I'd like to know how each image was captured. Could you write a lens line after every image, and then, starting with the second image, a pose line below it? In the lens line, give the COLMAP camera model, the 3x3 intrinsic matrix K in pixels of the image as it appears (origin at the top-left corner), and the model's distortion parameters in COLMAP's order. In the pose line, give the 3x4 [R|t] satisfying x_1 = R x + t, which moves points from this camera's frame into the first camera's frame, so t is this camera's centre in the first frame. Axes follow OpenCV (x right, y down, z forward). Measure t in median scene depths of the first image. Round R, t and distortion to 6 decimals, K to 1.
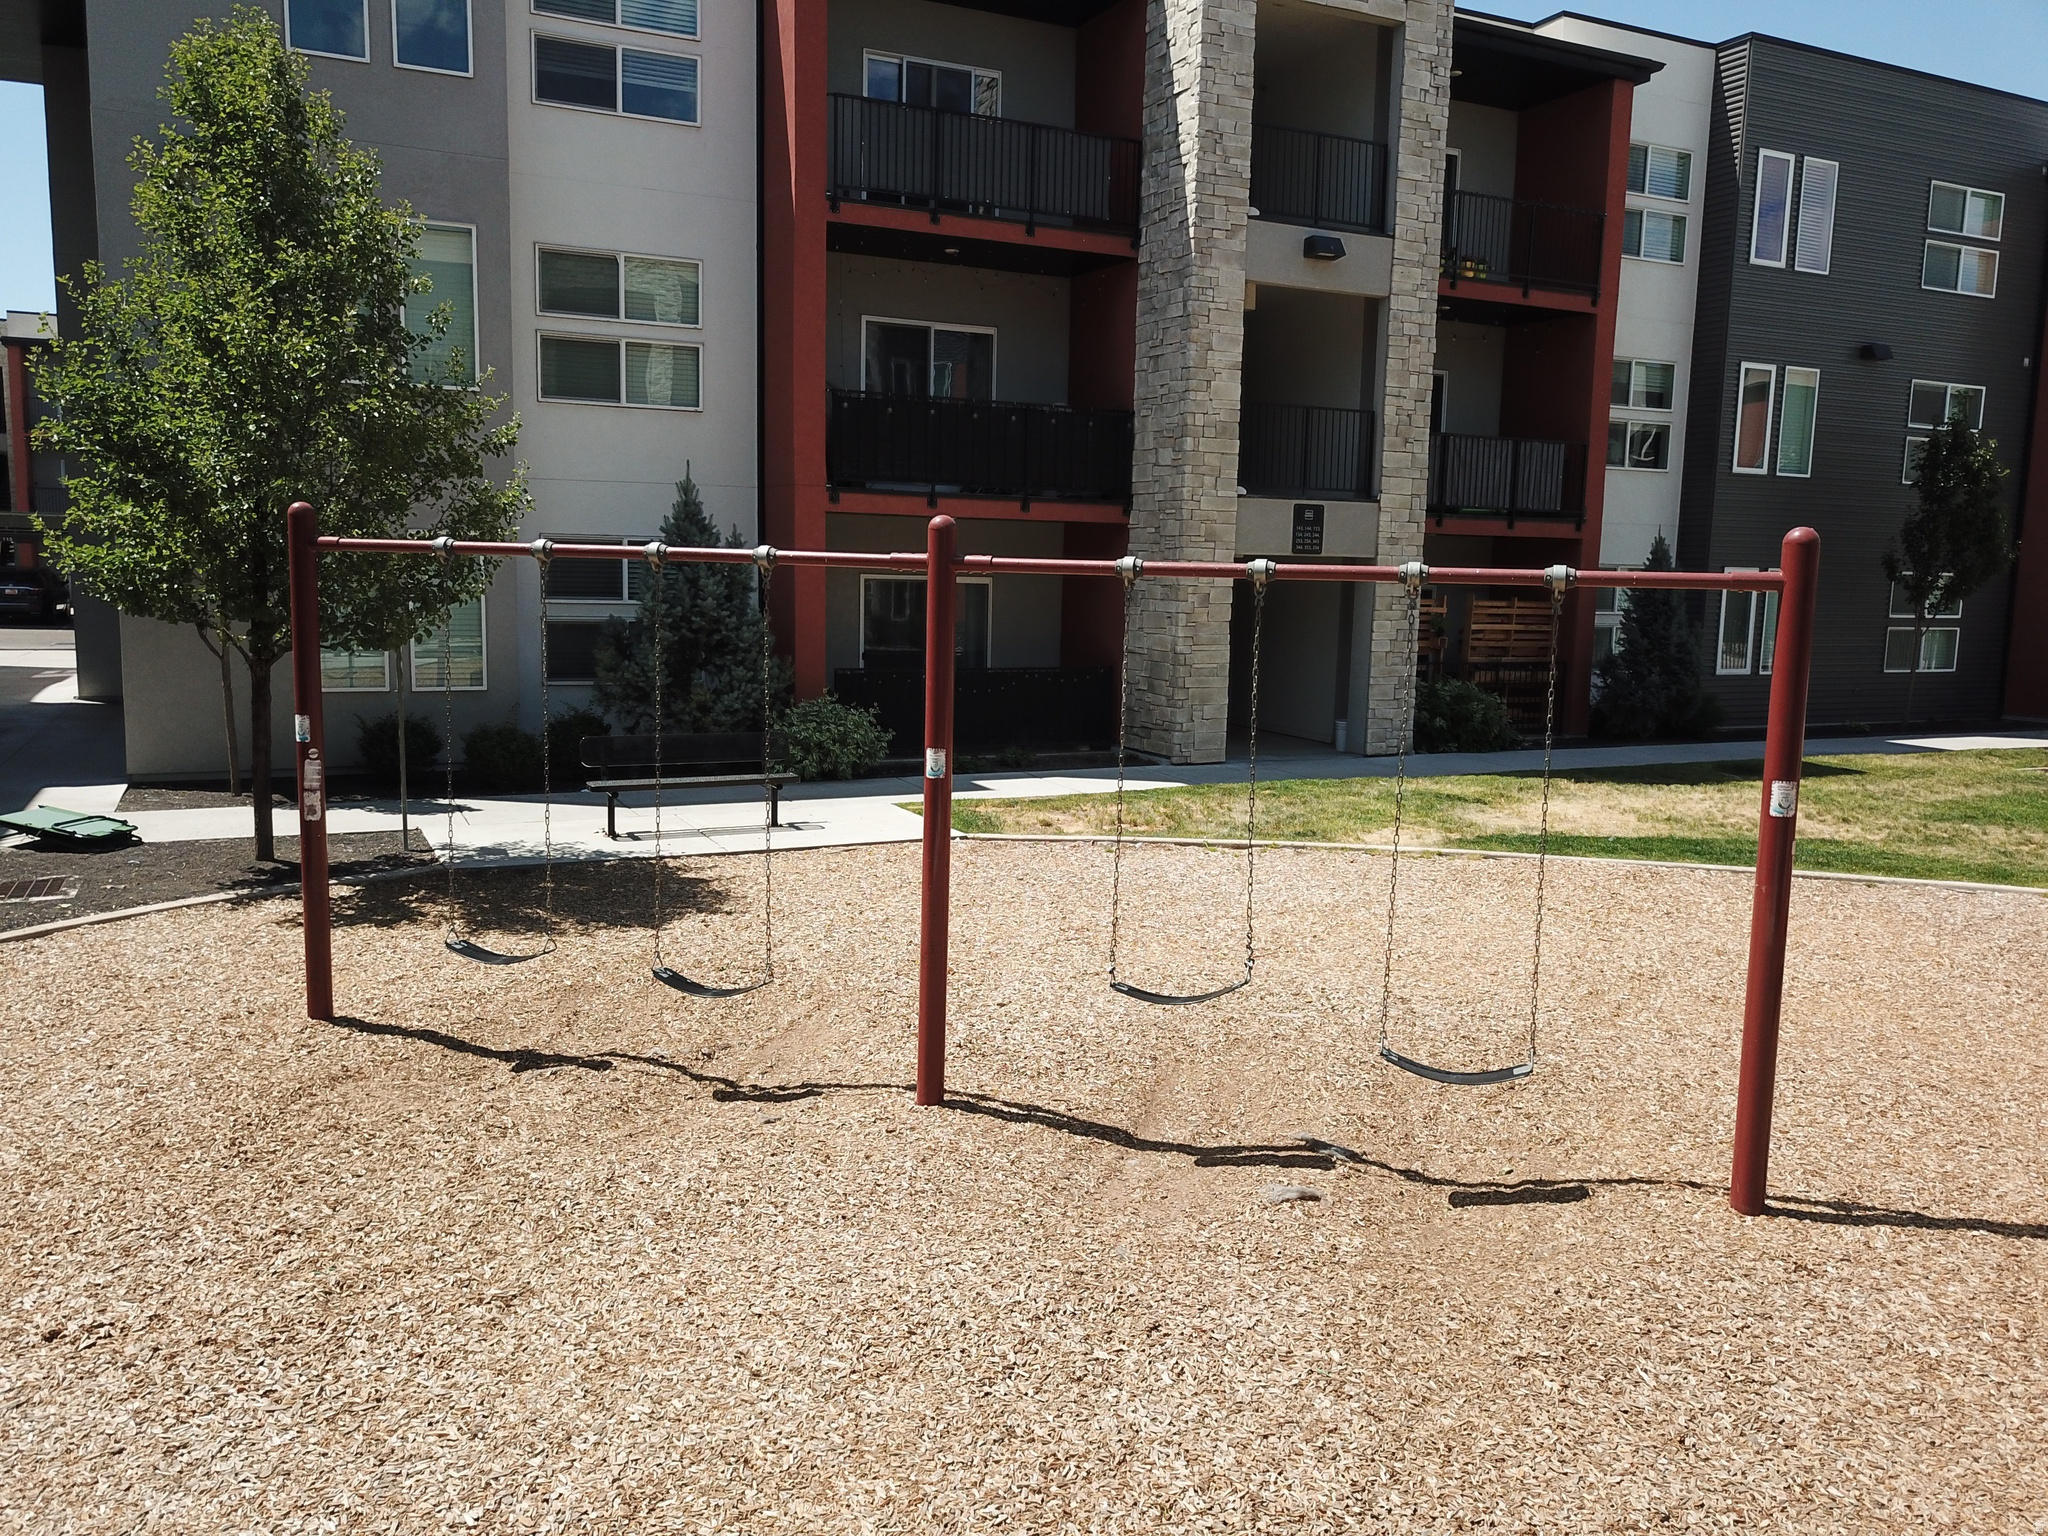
lens RADIAL K [[1568.4, 0, 995.7], [0, 1568.4, 763.2], [0, 0, 1]] dist [-0.004943, -0.001887]
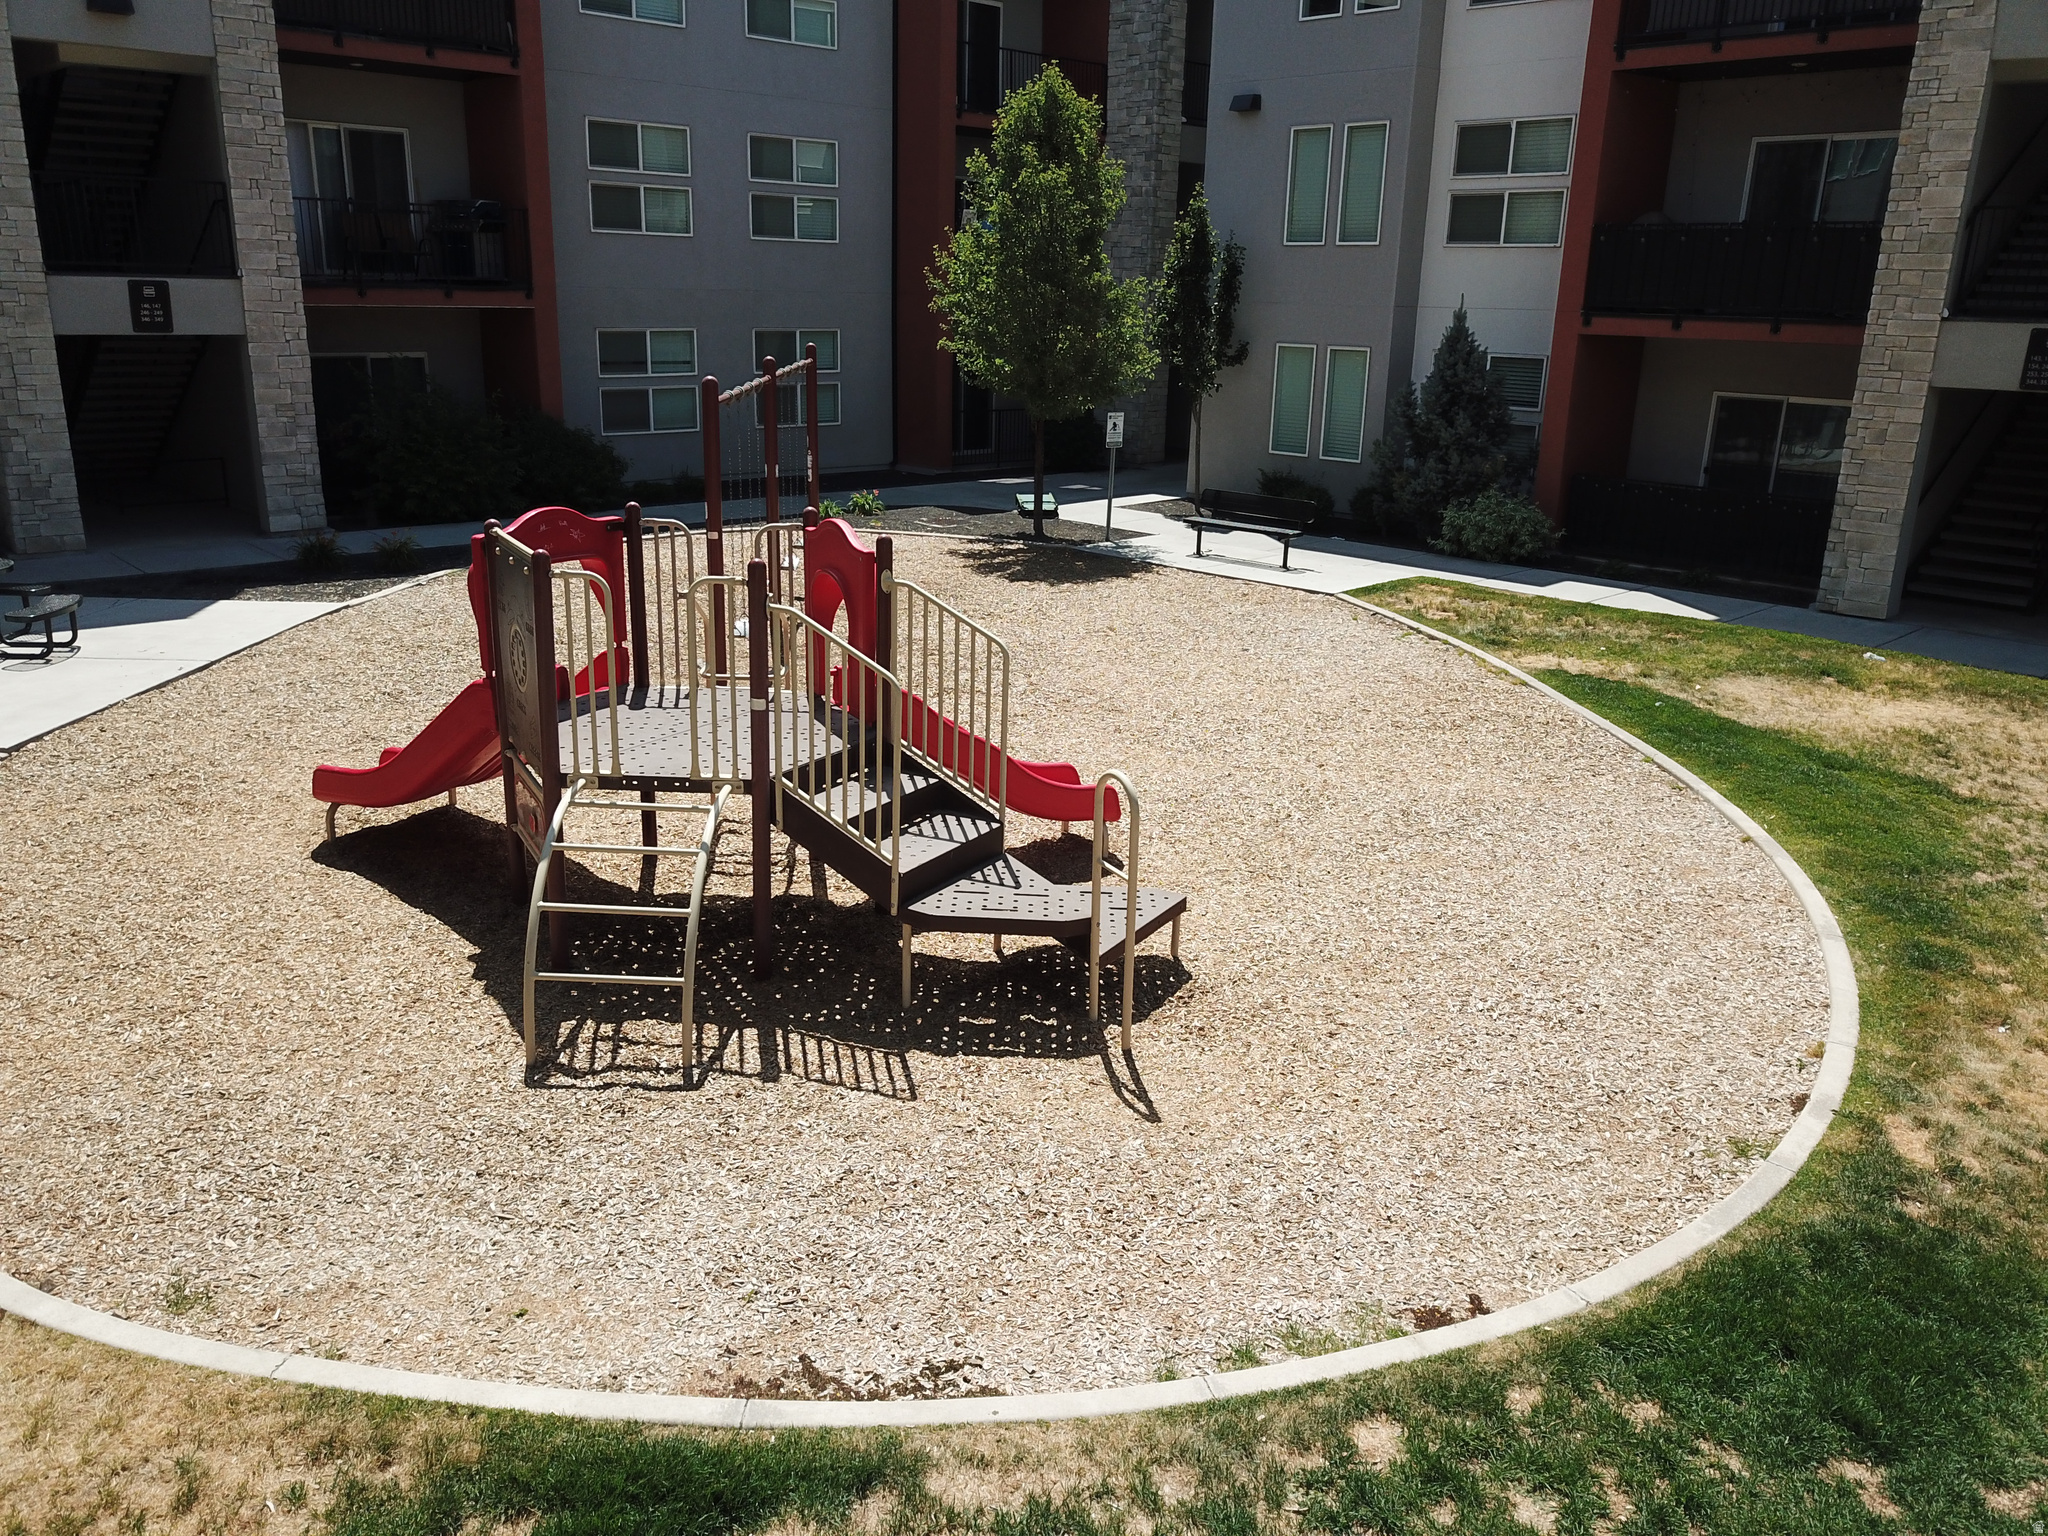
lens RADIAL K [[1568.4, 0, 995.7], [0, 1568.4, 763.2], [0, 0, 1]] dist [-0.004943, -0.001887]
pose [[0.318093, 0.256356, -0.912742, 0.875998], [-0.149298, 0.964280, 0.218801, -0.044599], [0.936230, 0.066672, 0.345004, 0.224968]]
